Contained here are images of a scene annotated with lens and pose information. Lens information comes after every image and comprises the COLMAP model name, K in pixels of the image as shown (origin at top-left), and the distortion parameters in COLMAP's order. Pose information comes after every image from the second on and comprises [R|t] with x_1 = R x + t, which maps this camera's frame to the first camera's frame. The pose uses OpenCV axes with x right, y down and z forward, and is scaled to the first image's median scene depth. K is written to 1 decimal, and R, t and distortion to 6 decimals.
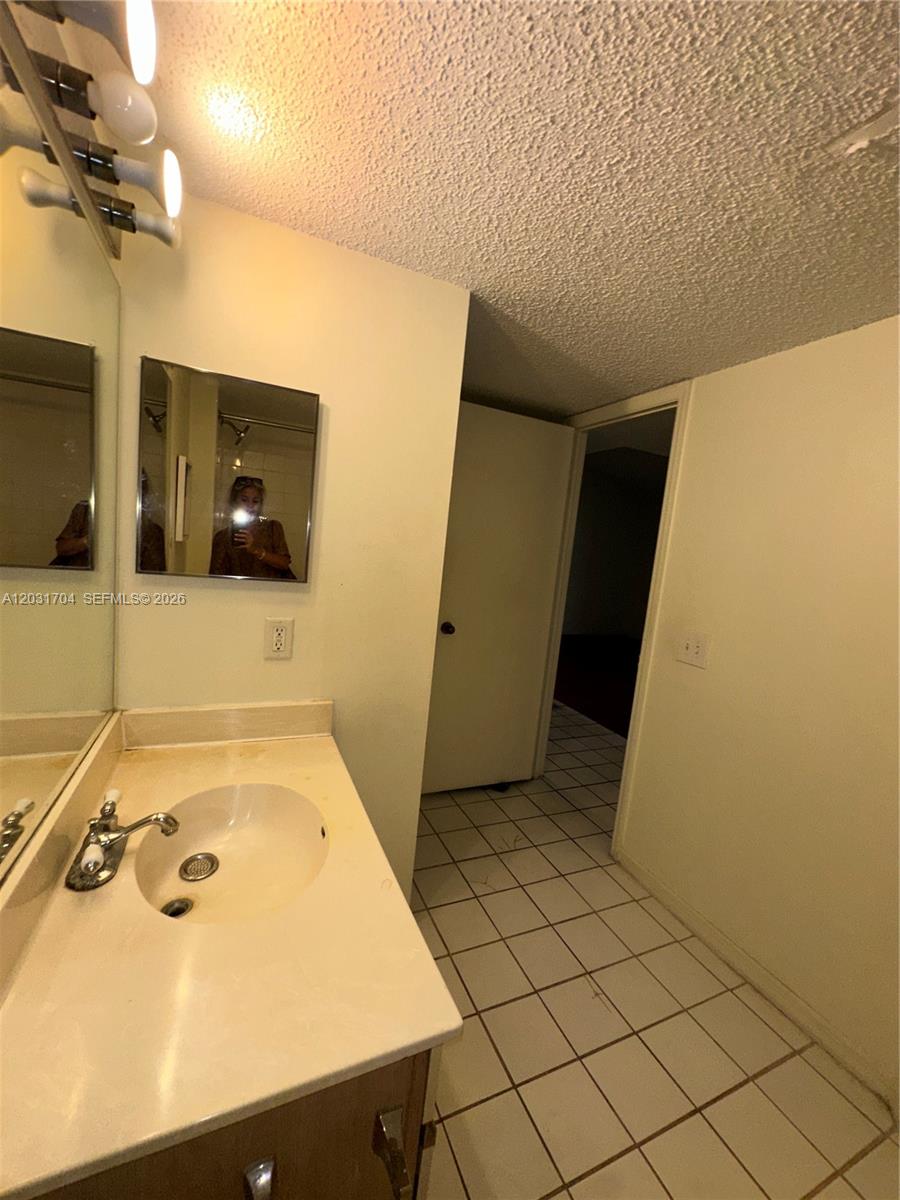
lens RADIAL K [[480.3, 0, 450.0], [0, 480.3, 600.0], [0, 0, 1]] dist [-0.001107, 0.000682]
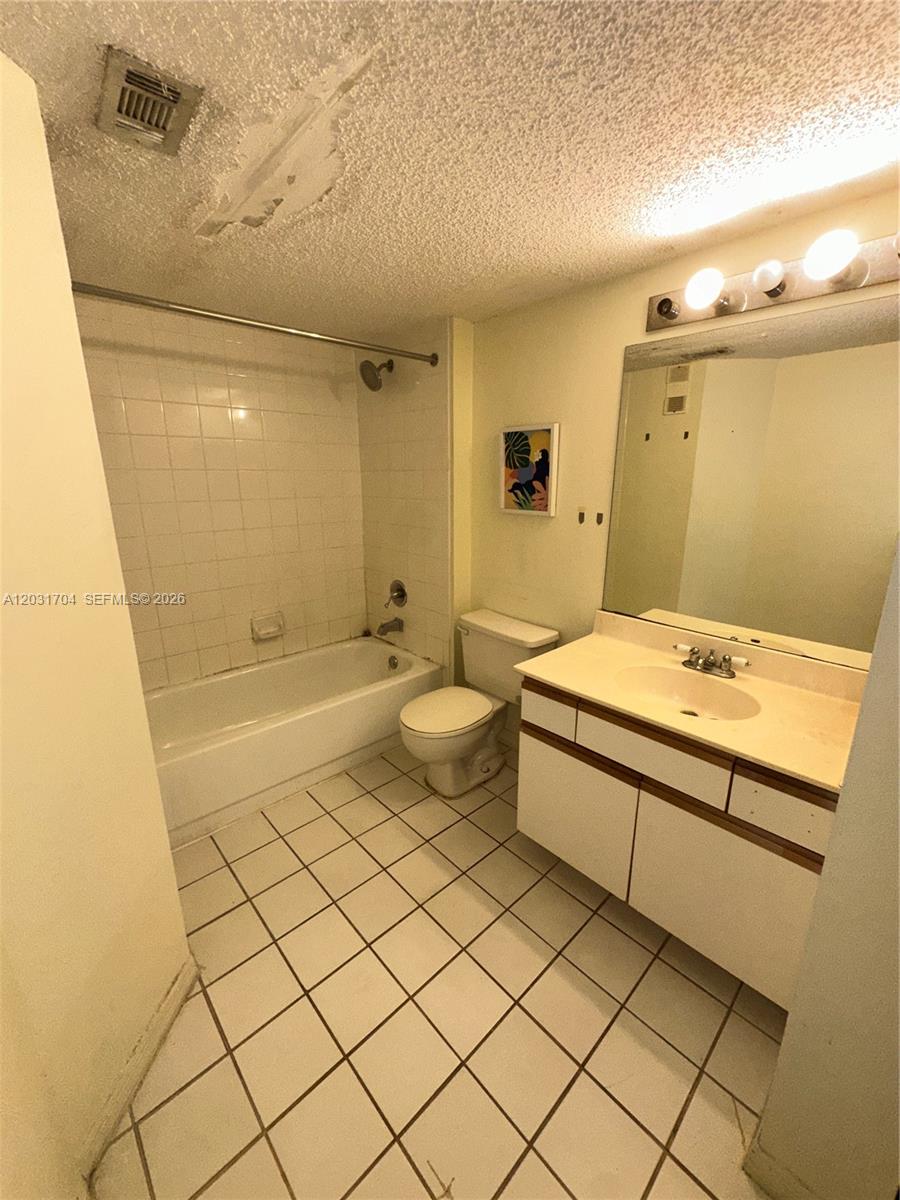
lens RADIAL K [[480.3, 0, 450.0], [0, 480.3, 600.0], [0, 0, 1]] dist [-0.001107, 0.000682]
pose [[-0.941197, -0.009013, -0.337738, 0.920022], [-0.126135, 0.936740, 0.326508, -0.243216], [0.313430, 0.349909, -0.882794, 2.236823]]
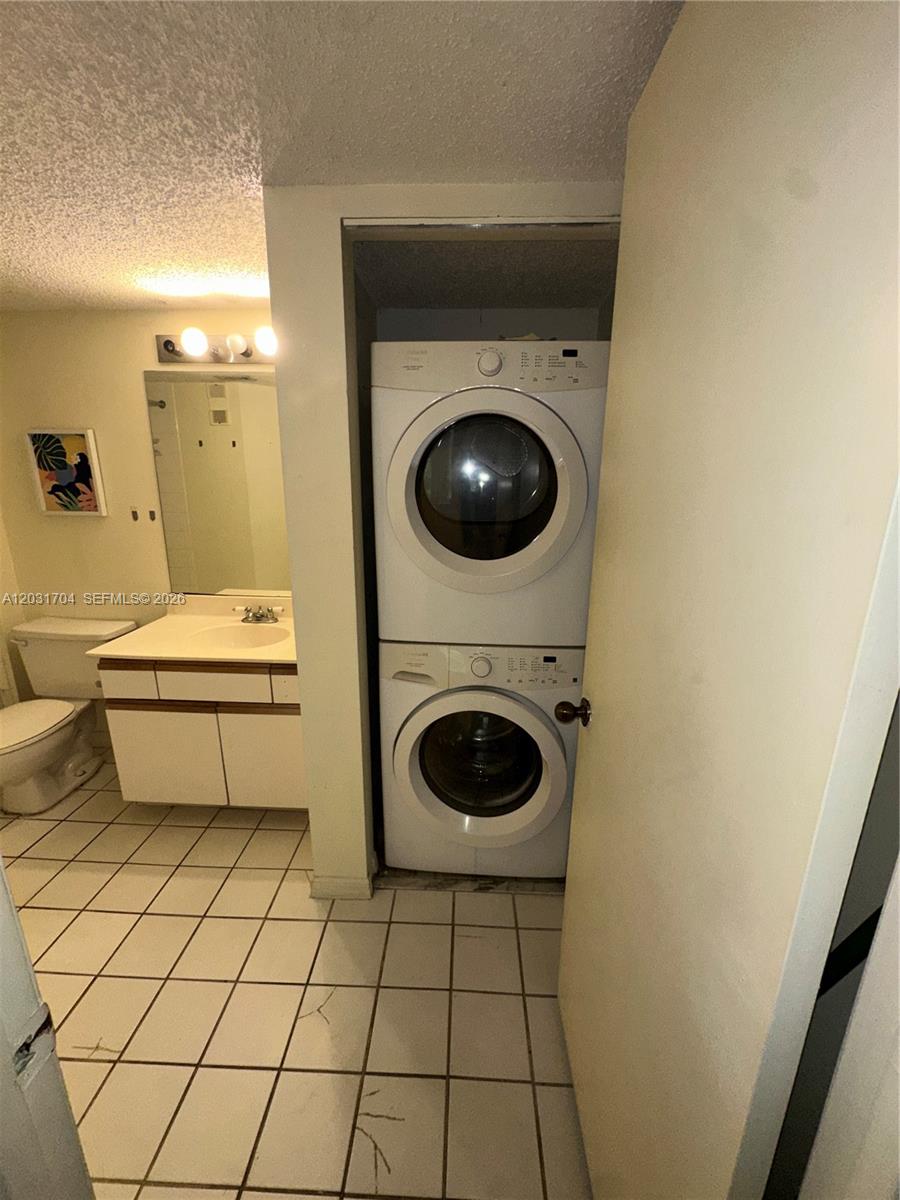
lens RADIAL K [[481.5, 0, 450.0], [0, 481.5, 600.0], [0, 0, 1]] dist [-0.001304, -0.000089]
pose [[-0.437385, 0.123165, -0.890800, 1.171514], [-0.156036, 0.965157, 0.210060, -0.310381], [0.885634, 0.230874, -0.402927, 2.905785]]
